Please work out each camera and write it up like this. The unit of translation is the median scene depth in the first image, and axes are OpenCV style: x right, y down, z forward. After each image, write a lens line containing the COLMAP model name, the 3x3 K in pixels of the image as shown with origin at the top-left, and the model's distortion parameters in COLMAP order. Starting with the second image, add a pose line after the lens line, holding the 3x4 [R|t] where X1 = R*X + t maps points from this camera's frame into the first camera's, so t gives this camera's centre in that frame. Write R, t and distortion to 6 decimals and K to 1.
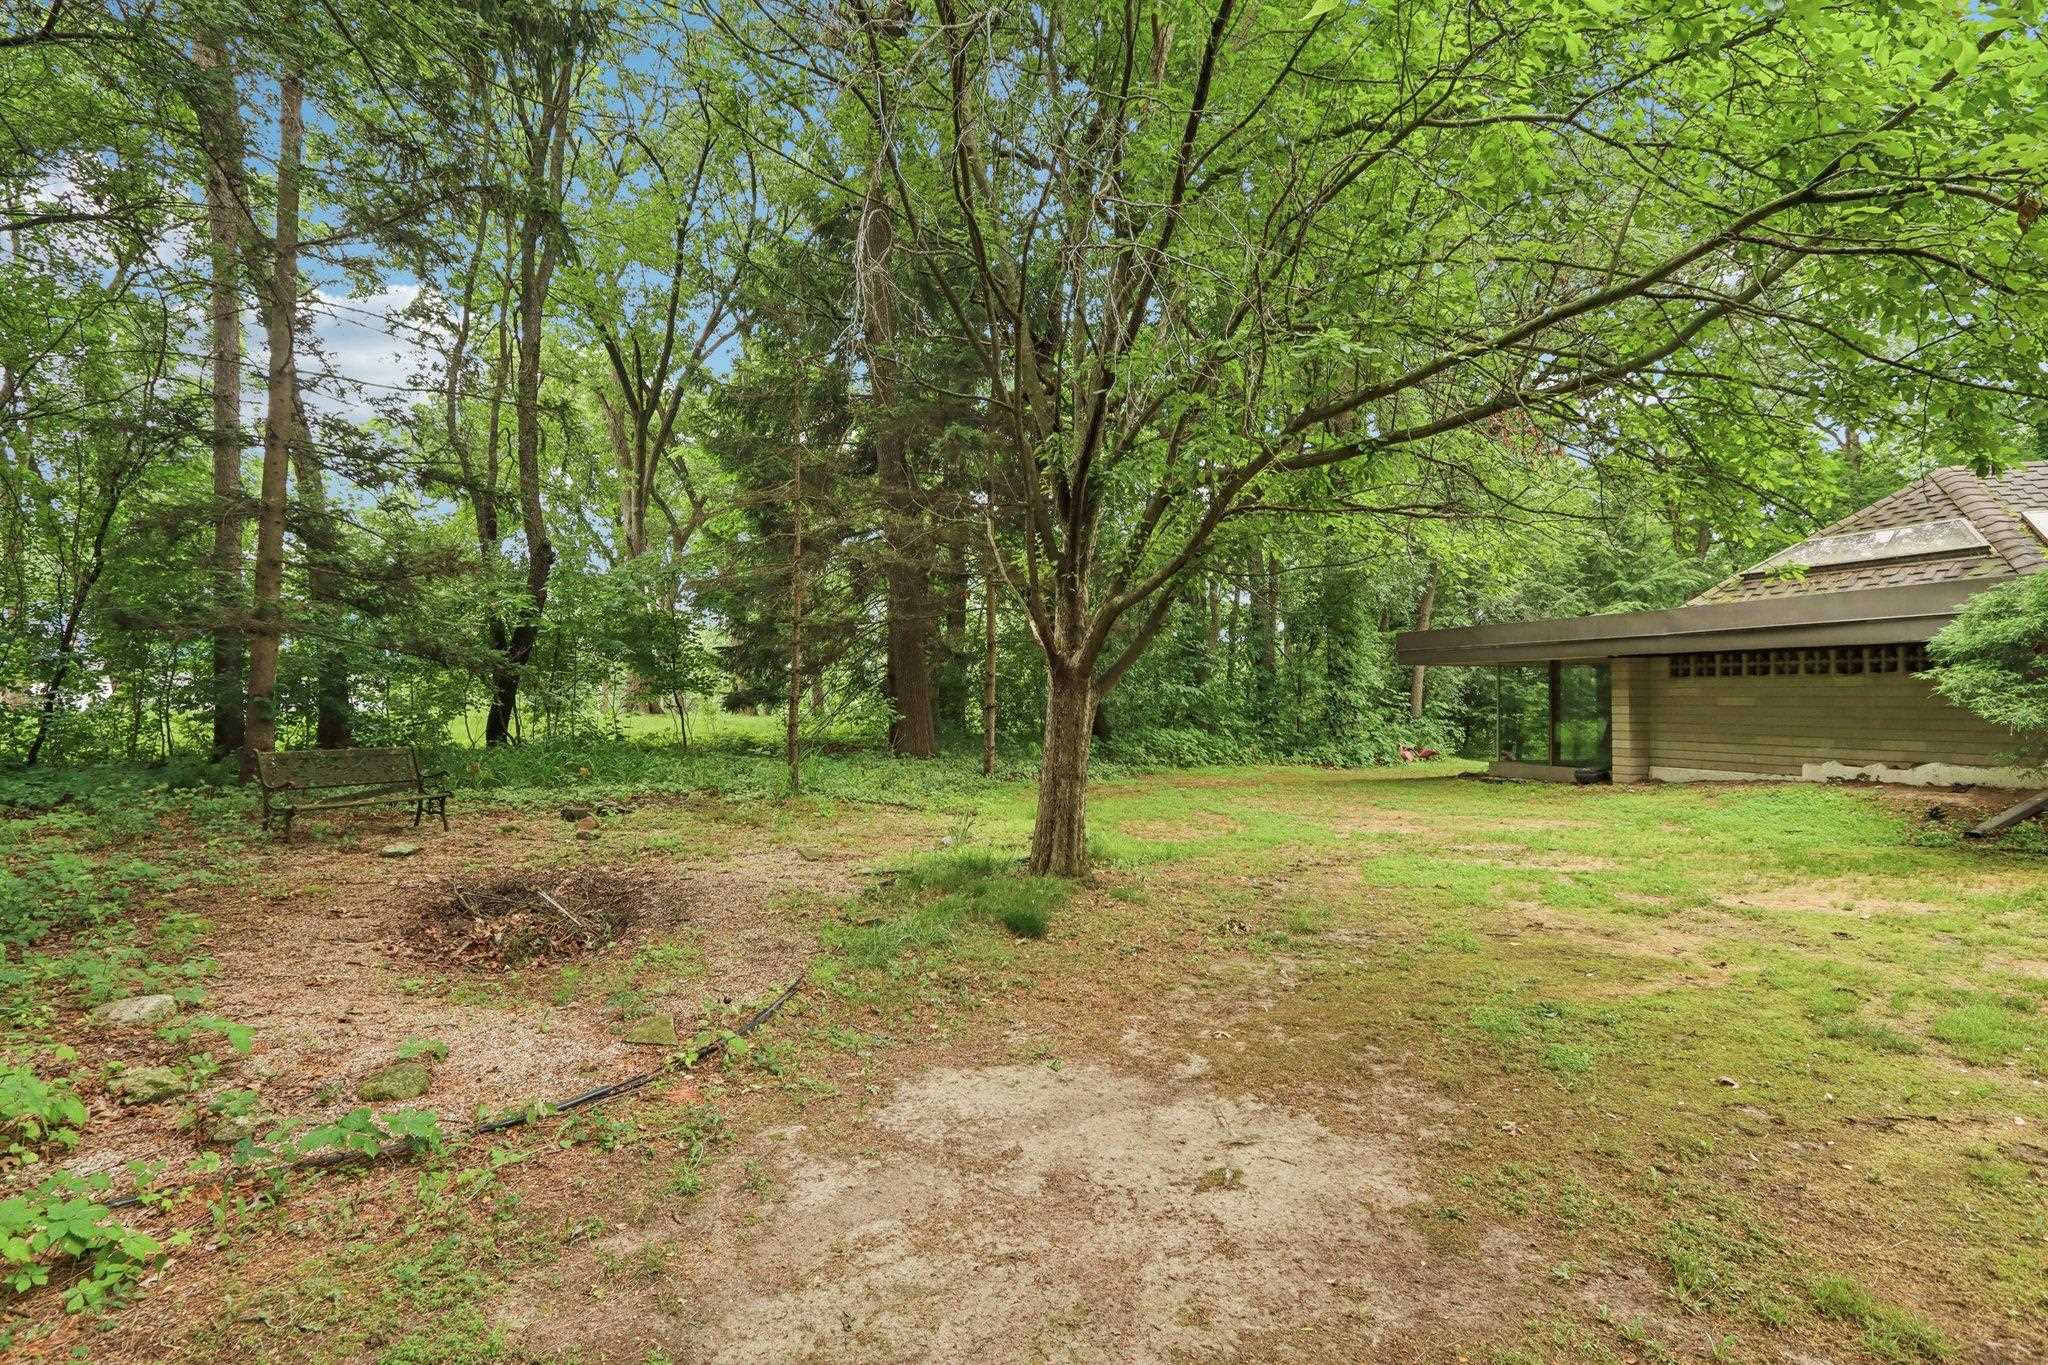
lens RADIAL K [[1009.3, 0, 1022.4], [0, 1009.3, 679.5], [0, 0, 1]] dist [-0.008044, 0.000373]
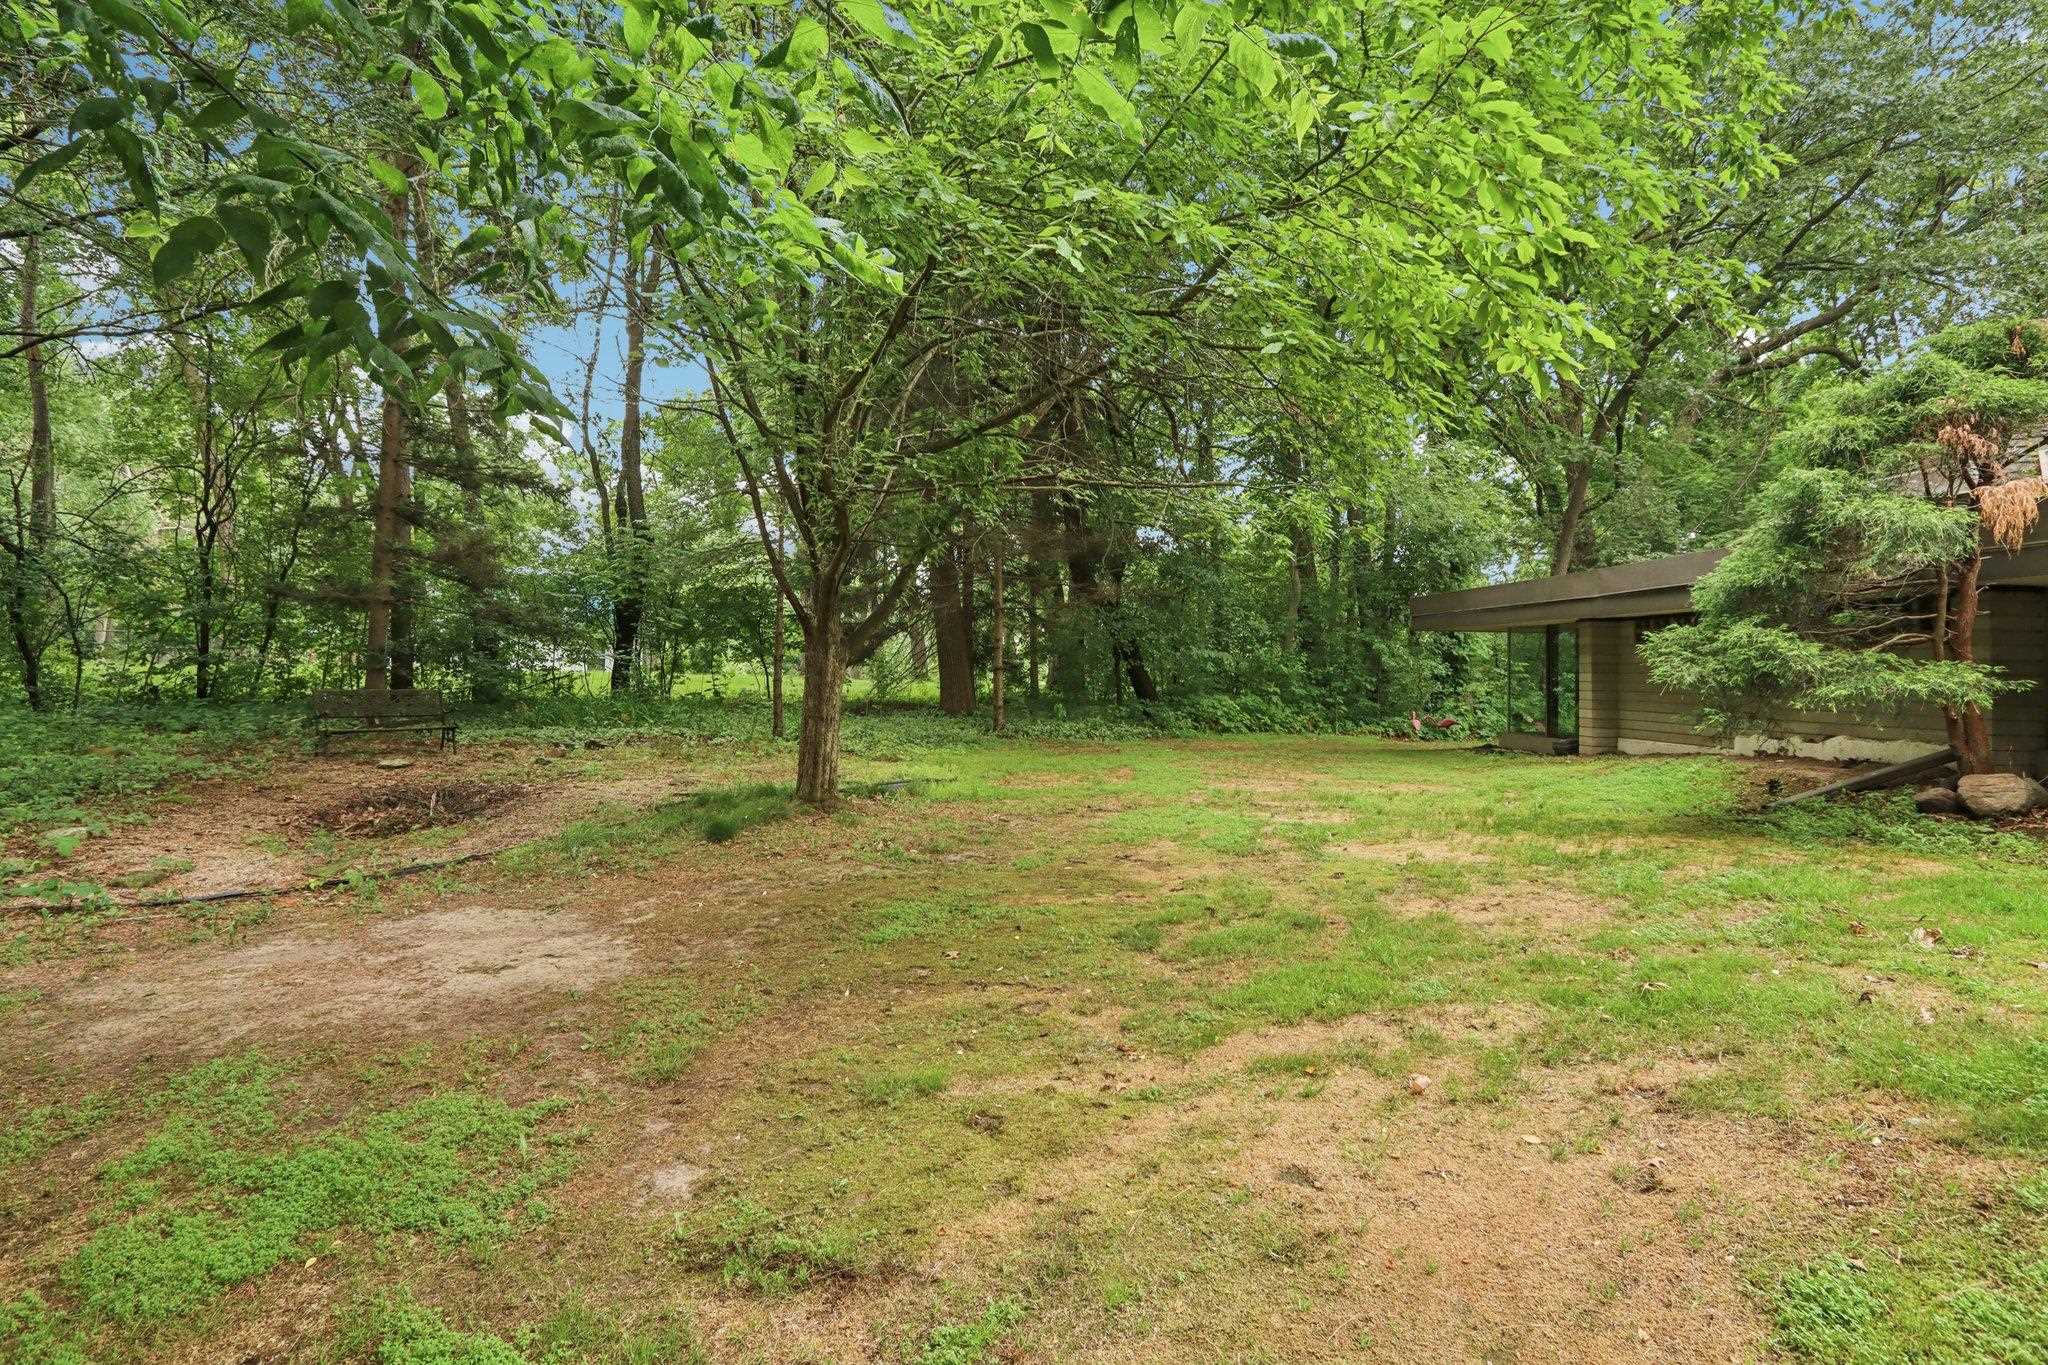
lens RADIAL K [[1009.3, 0, 1023.1], [0, 1009.3, 667.0], [0, 0, 1]] dist [-0.008044, 0.000373]
pose [[0.967099, 0.010094, -0.254200, 0.654056], [-0.006095, 0.999845, 0.016513, 0.015954], [0.254327, -0.014420, 0.967011, -0.099777]]
